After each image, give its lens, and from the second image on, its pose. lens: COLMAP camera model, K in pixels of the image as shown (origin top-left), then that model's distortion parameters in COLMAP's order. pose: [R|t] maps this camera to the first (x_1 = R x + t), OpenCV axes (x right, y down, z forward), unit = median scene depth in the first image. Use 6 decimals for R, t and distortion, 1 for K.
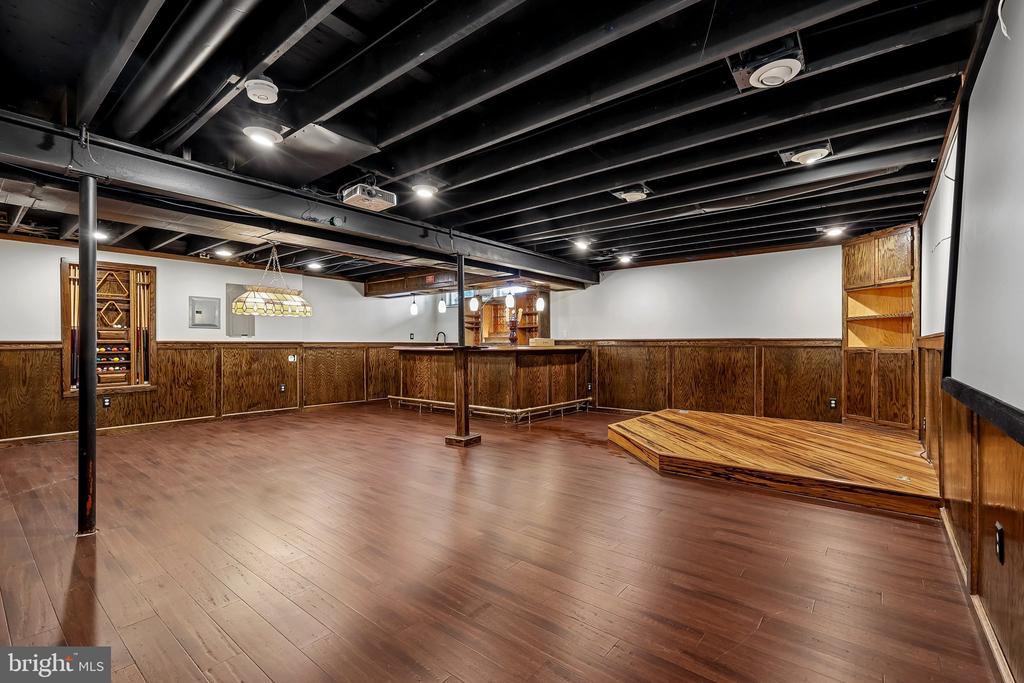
lens RADIAL K [[454.2, 0, 515.8], [0, 454.2, 342.8], [0, 0, 1]] dist [0.004454, 0.000071]
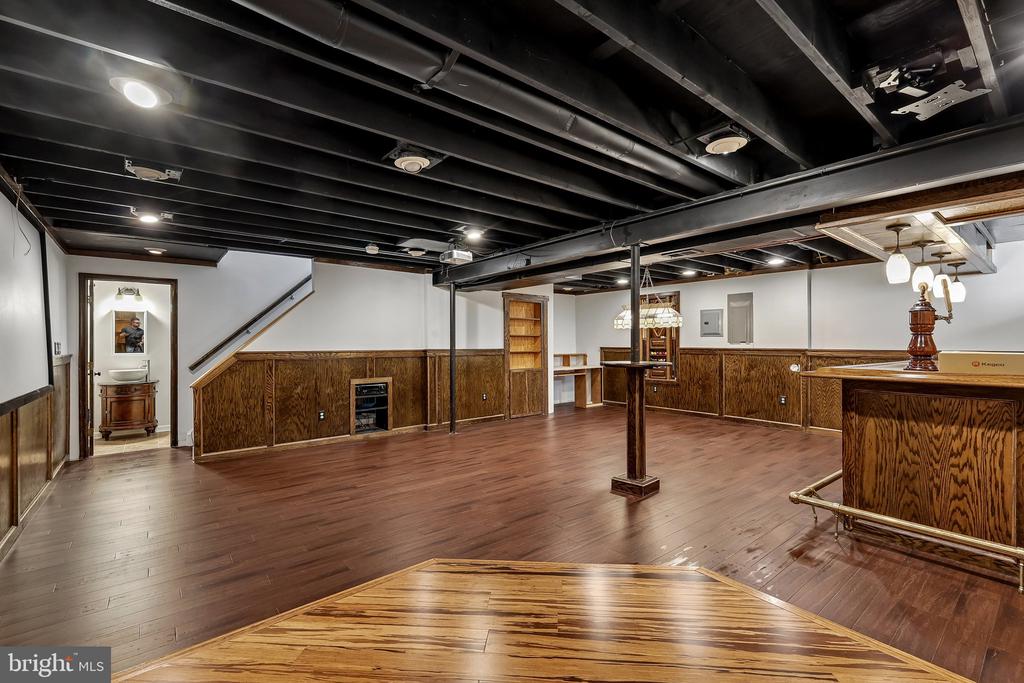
lens RADIAL K [[454.2, 0, 519.0], [0, 454.2, 343.2], [0, 0, 1]] dist [0.004454, 0.000071]
pose [[-0.201538, 0.005314, -0.979466, 0.530884], [0.005820, 0.999974, 0.004228, -0.022522], [0.979463, -0.004848, -0.201563, 0.743775]]
